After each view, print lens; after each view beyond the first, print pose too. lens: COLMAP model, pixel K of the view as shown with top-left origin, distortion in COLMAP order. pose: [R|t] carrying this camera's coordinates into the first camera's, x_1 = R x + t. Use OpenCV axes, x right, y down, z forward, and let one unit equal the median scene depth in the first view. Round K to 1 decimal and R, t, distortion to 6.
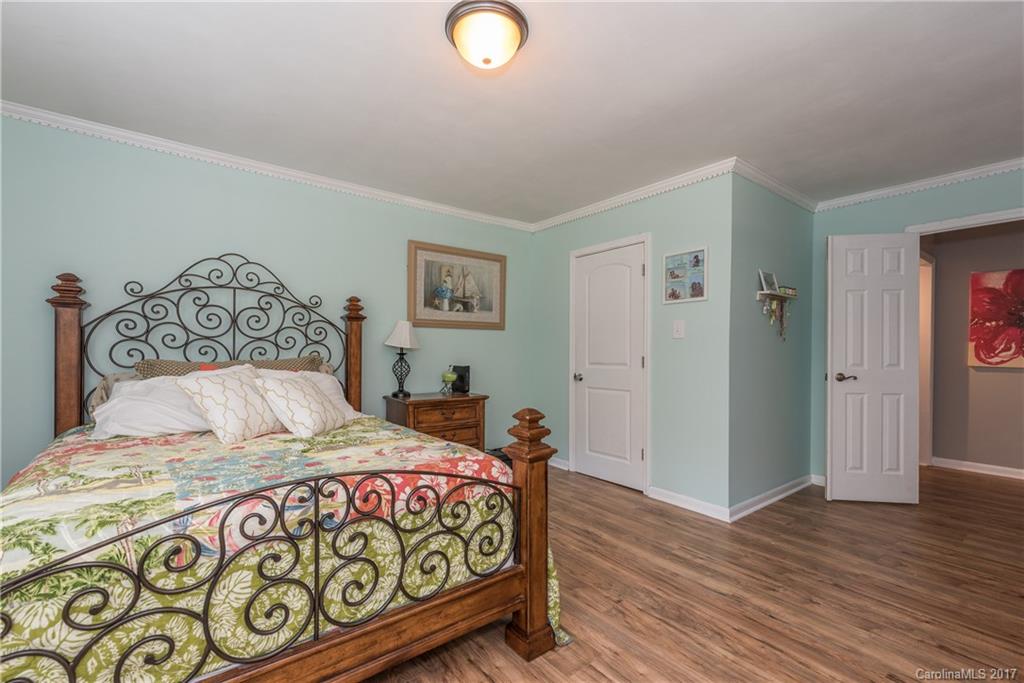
lens RADIAL K [[459.3, 0, 518.7], [0, 459.3, 348.2], [0, 0, 1]] dist [0.006686, 0.000358]
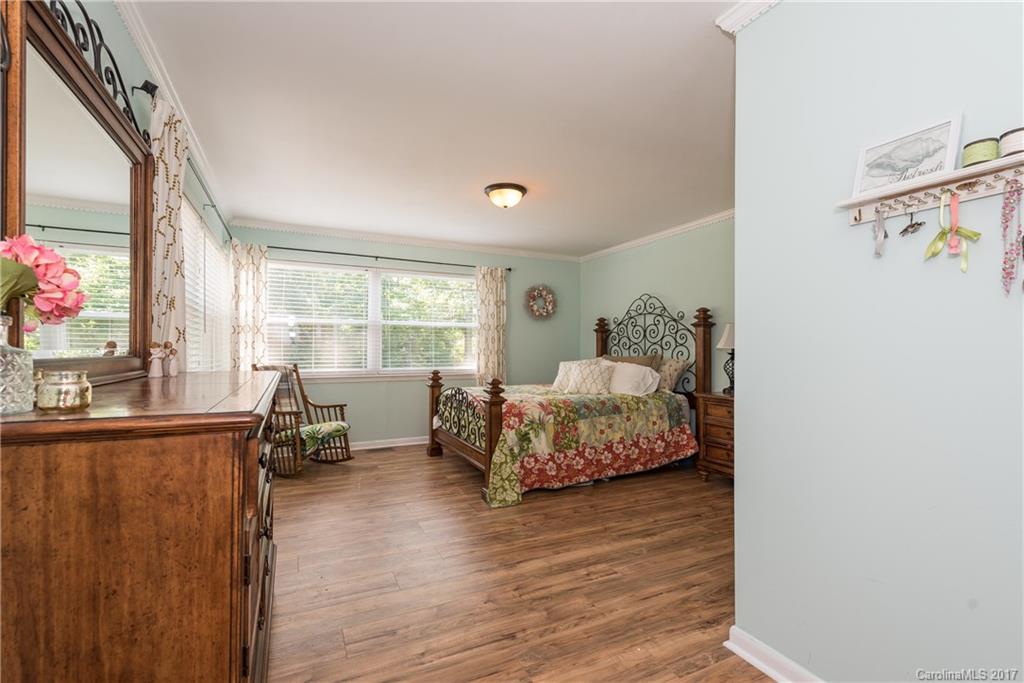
lens RADIAL K [[459.3, 0, 517.5], [0, 459.3, 343.7], [0, 0, 1]] dist [0.006686, 0.000358]
pose [[-0.227681, -0.019202, -0.973546, 1.157847], [-0.002800, 0.999814, -0.019066, 0.013927], [0.973732, -0.001615, -0.227693, 0.935081]]
